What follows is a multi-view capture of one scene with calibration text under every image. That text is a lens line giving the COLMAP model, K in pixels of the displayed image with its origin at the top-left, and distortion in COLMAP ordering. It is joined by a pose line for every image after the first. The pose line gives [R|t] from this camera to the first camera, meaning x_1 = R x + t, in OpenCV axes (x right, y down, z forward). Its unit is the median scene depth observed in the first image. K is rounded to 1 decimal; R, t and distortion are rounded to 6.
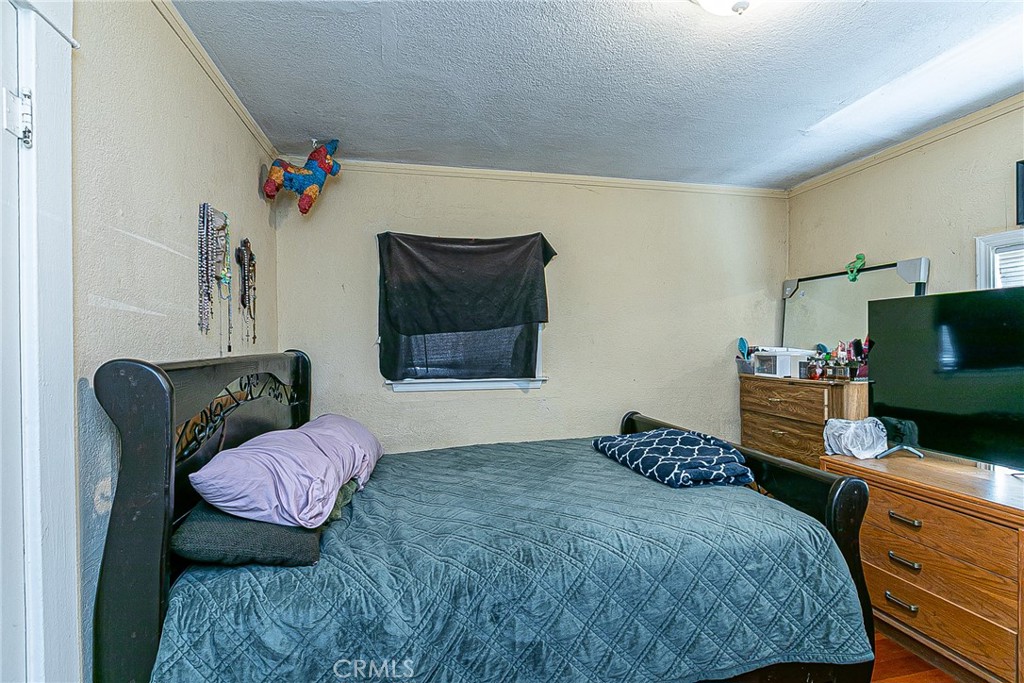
lens RADIAL K [[464.5, 0, 514.9], [0, 464.5, 342.7], [0, 0, 1]] dist [-0.003028, 0.000548]
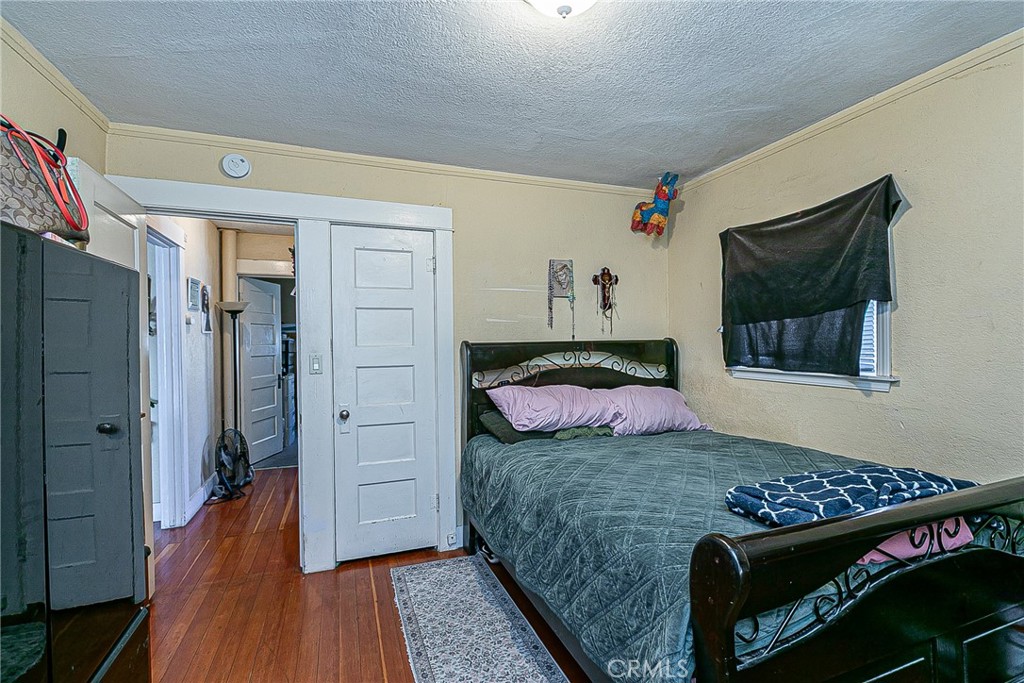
lens RADIAL K [[464.5, 0, 514.9], [0, 464.5, 342.7], [0, 0, 1]] dist [-0.003028, 0.000548]
pose [[0.148498, 0.012700, -0.988831, 0.717207], [0.008543, 0.999864, 0.014124, 0.005790], [0.988876, -0.010545, 0.148369, 0.346002]]
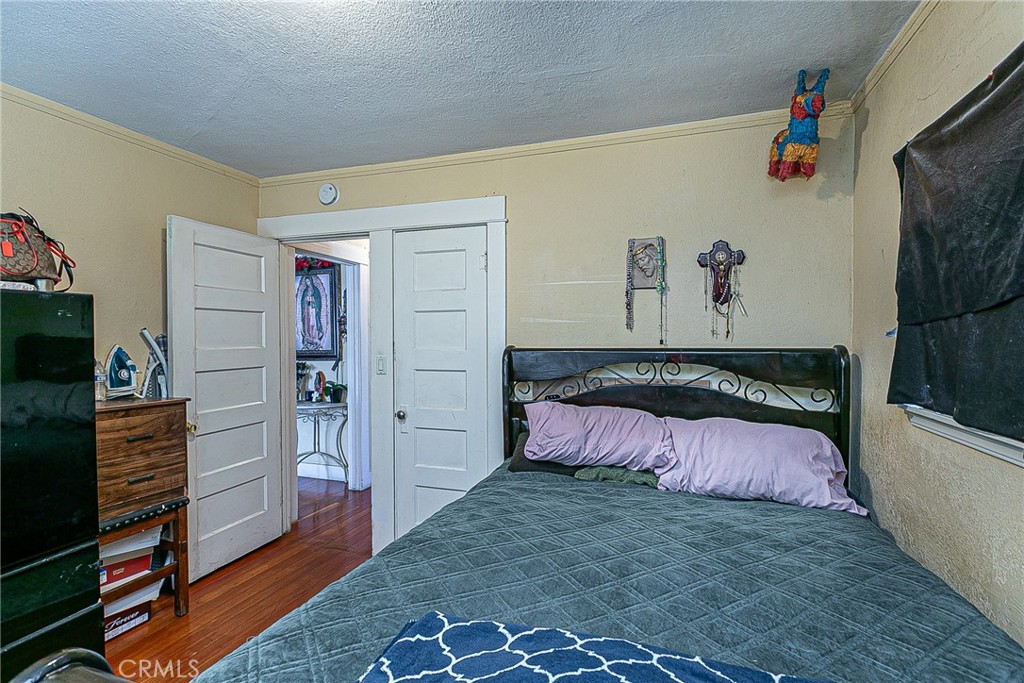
lens RADIAL K [[502.2, 0, 507.8], [0, 502.2, 341.1], [0, 0, 1]] dist [-0.001649, 0.000294]
pose [[-0.523959, 0.010143, -0.851683, 0.508648], [0.002725, 0.999944, 0.010232, -0.003495], [0.851739, 0.003040, -0.523958, 0.899837]]
